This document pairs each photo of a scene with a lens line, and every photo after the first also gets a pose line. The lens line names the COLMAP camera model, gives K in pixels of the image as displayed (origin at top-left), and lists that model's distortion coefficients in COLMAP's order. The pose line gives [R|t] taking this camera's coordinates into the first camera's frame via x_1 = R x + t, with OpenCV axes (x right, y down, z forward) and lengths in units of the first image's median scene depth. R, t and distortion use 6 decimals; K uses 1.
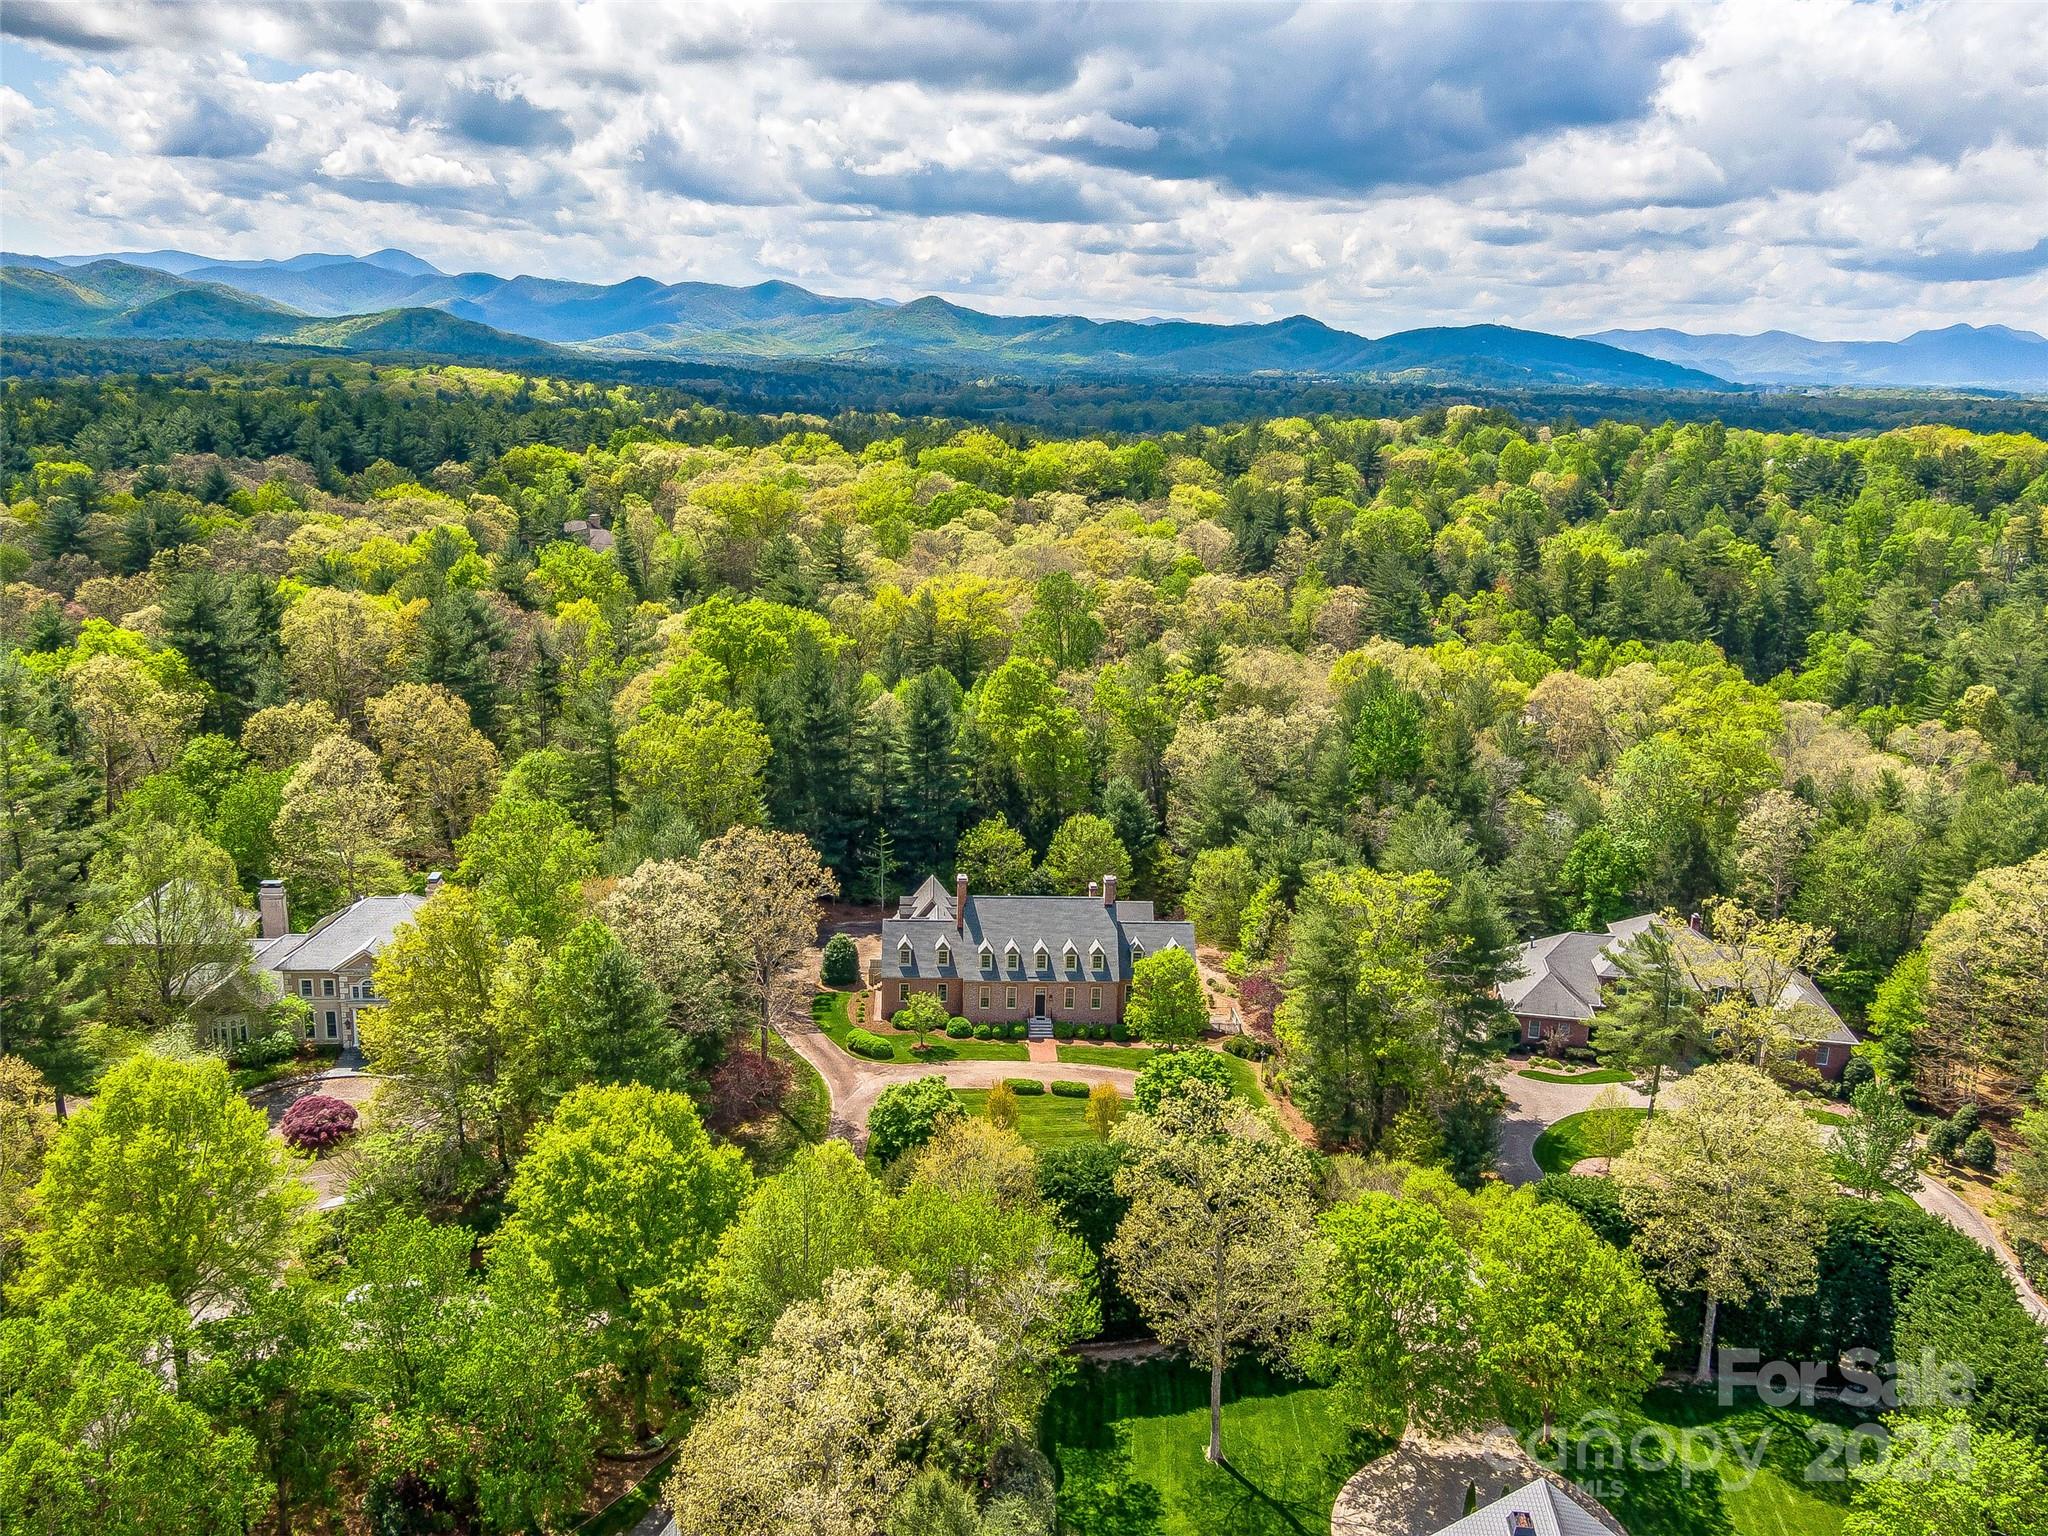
lens RADIAL K [[1751.4, 0, 1024.0], [0, 1751.4, 768.0], [0, 0, 1]] dist [0.002999, 0.000019]
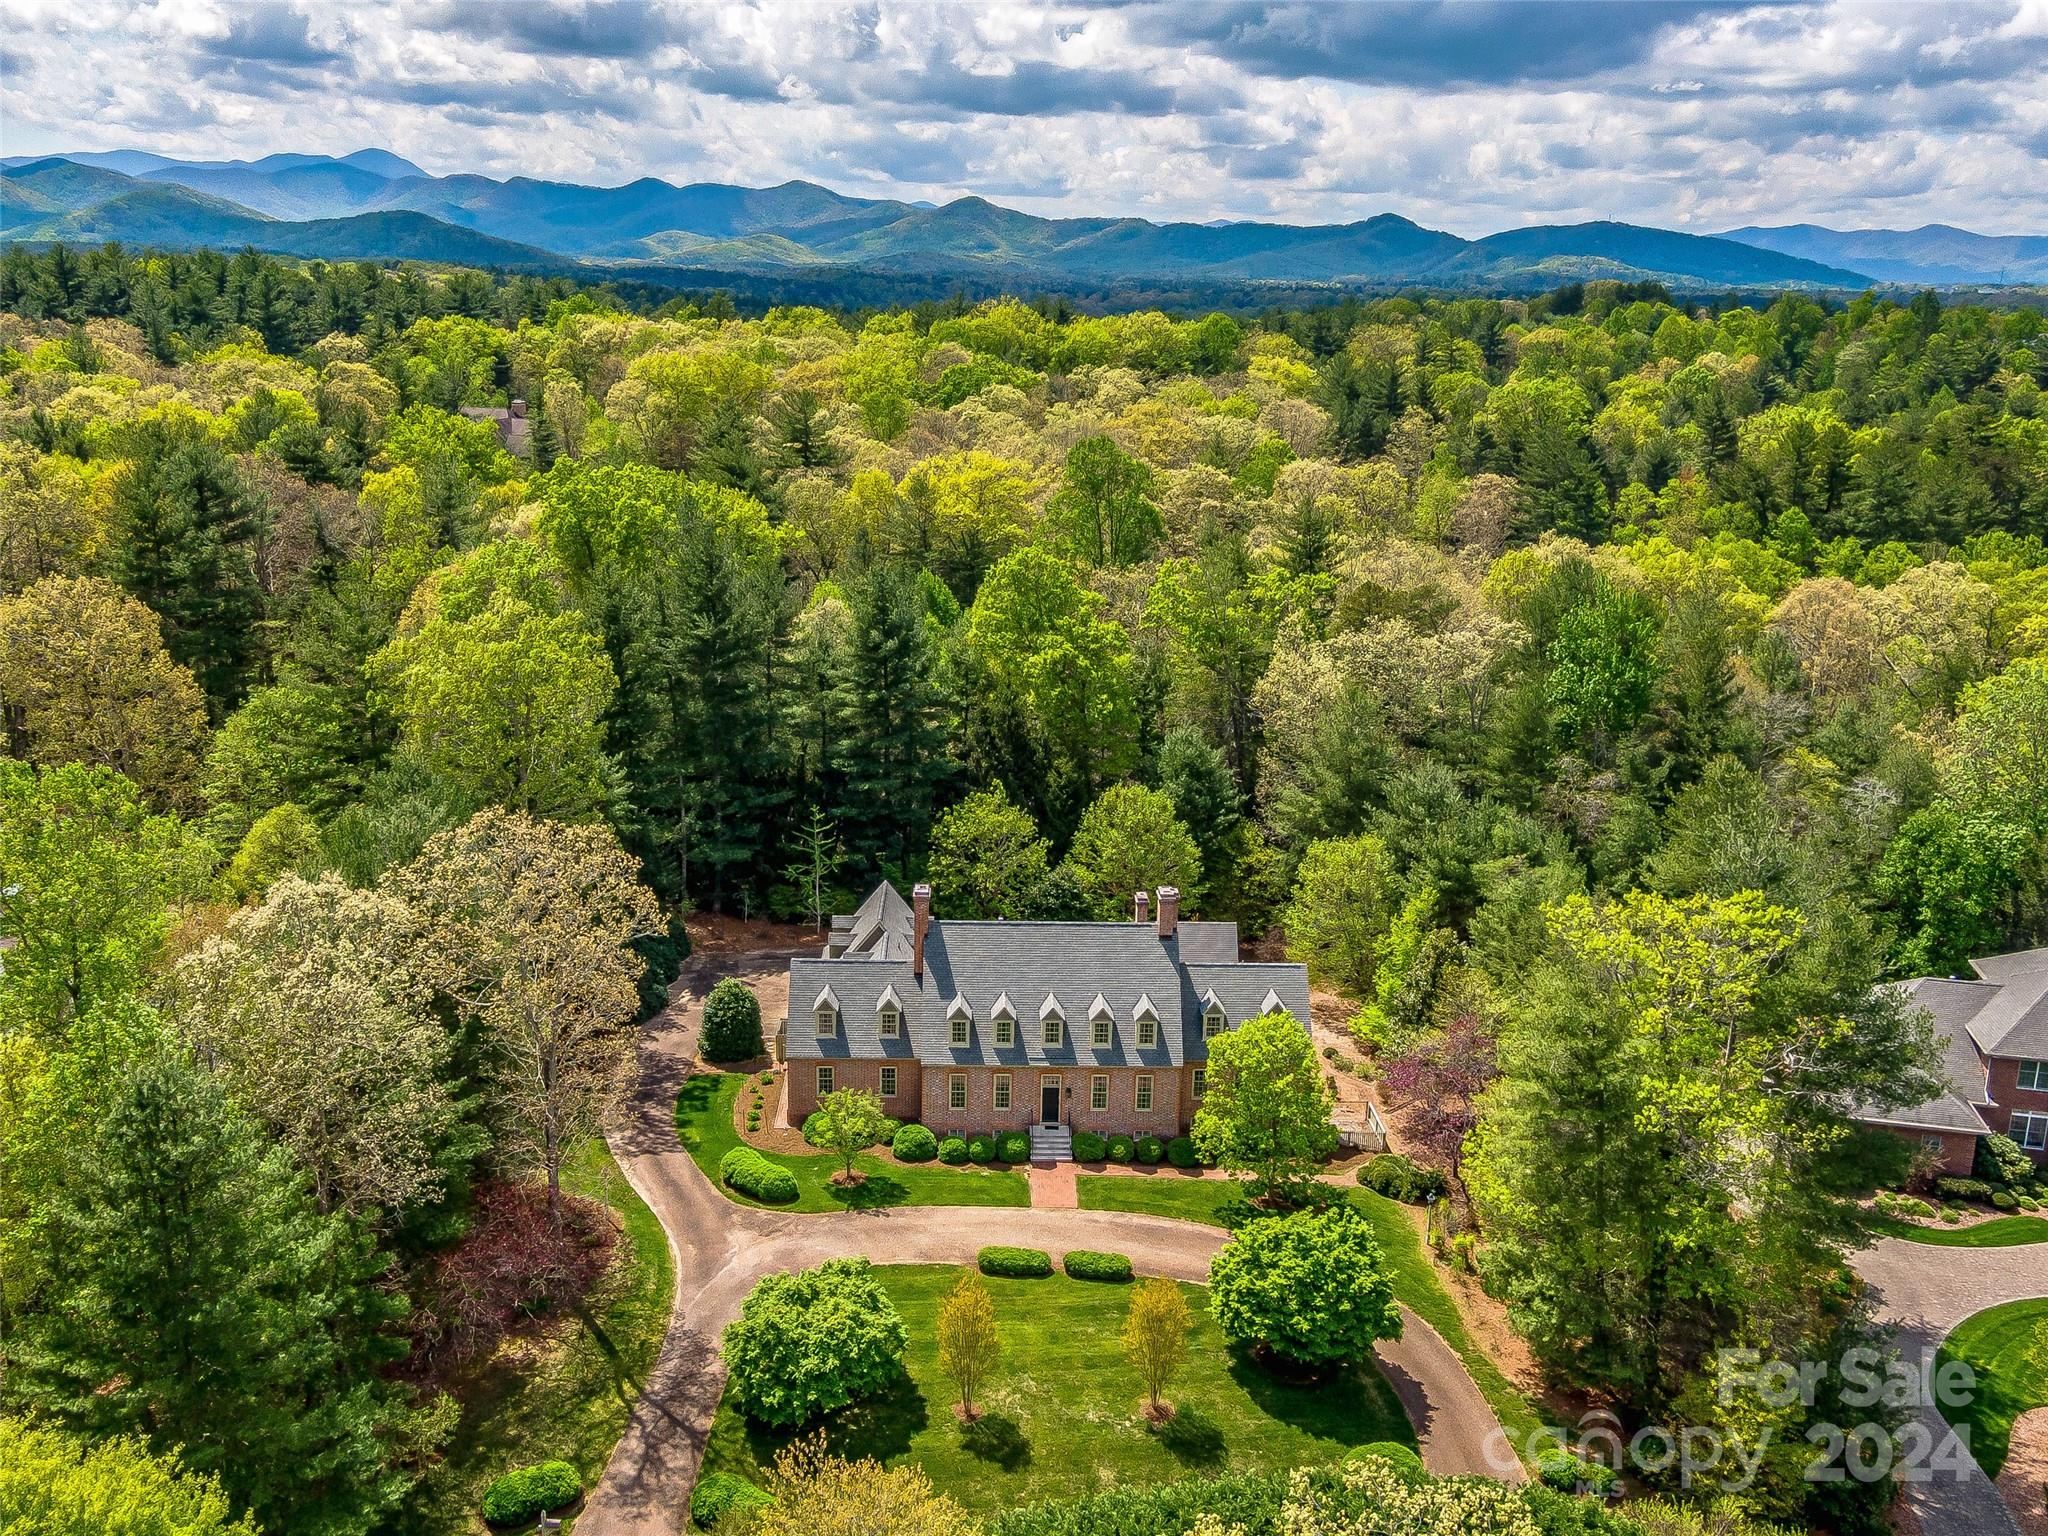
lens RADIAL K [[1930.7, 0, 1024.0], [0, 1930.7, 768.0], [0, 0, 1]] dist [-0.008510, 0.206481]
pose [[0.999631, 0.000373, -0.027168, 0.014806], [0.000219, 0.999763, 0.021770, 0.004987], [0.027169, -0.021768, 0.999394, 0.282757]]
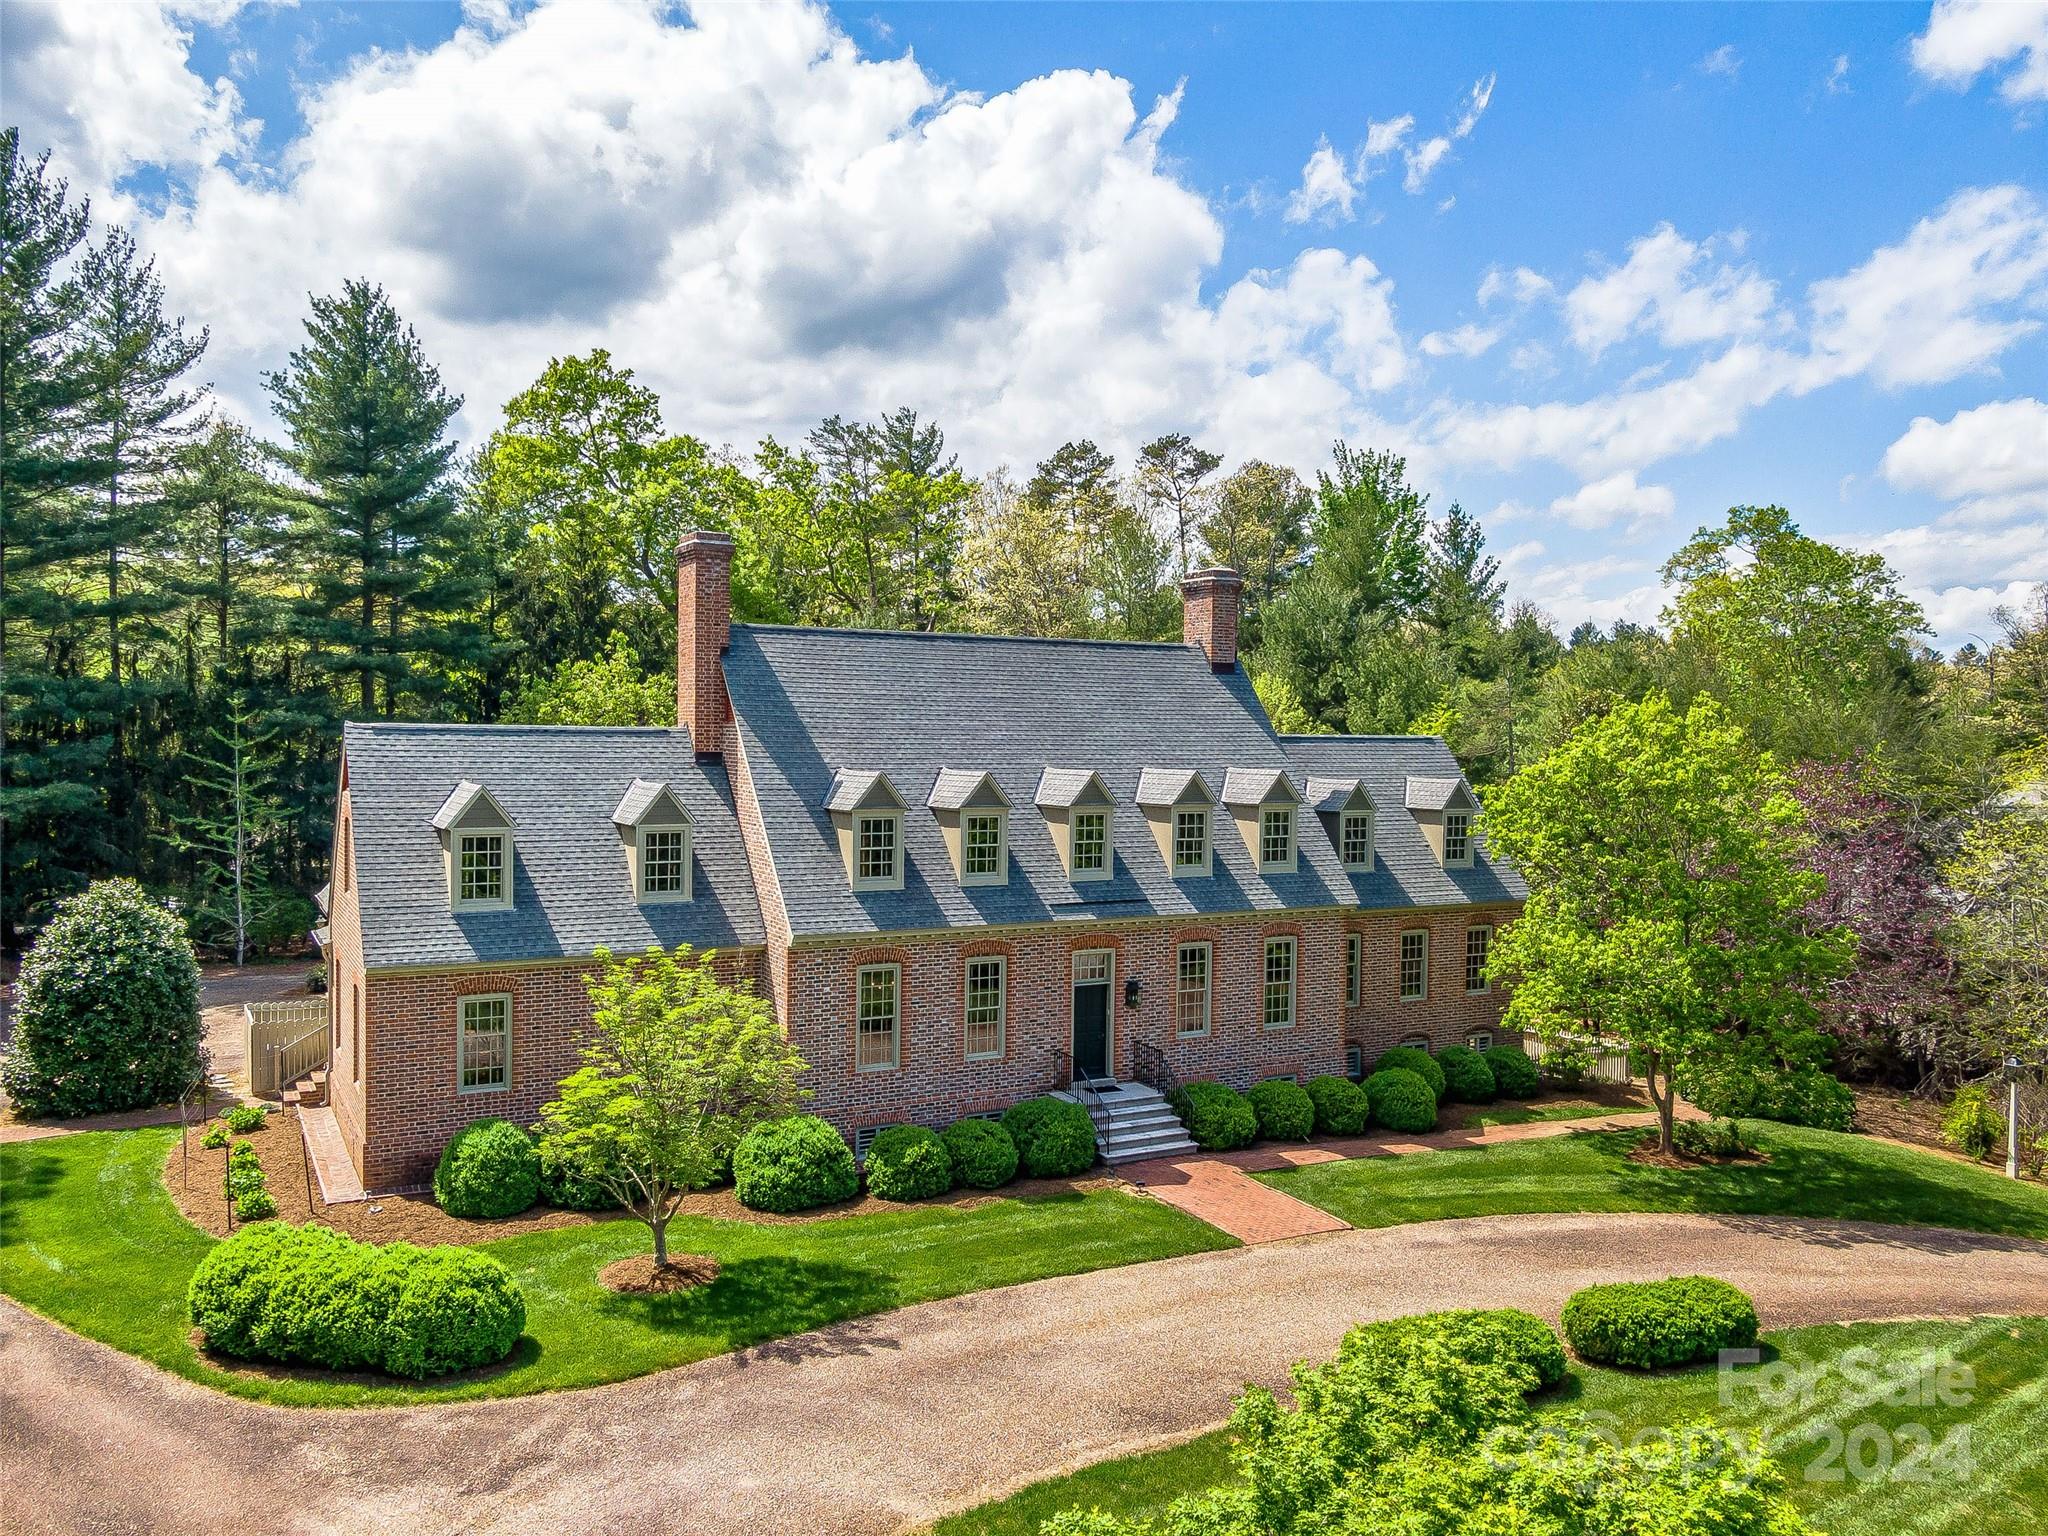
lens RADIAL K [[1554.2, 0, 1024.0], [0, 1554.2, 768.0], [0, 0, 1]] dist [-0.002871, -0.001150]
pose [[0.888176, -0.018879, 0.459115, -0.078106], [0.119766, 0.974131, -0.191635, 0.115188], [-0.443620, 0.225192, 0.867462, 0.669960]]
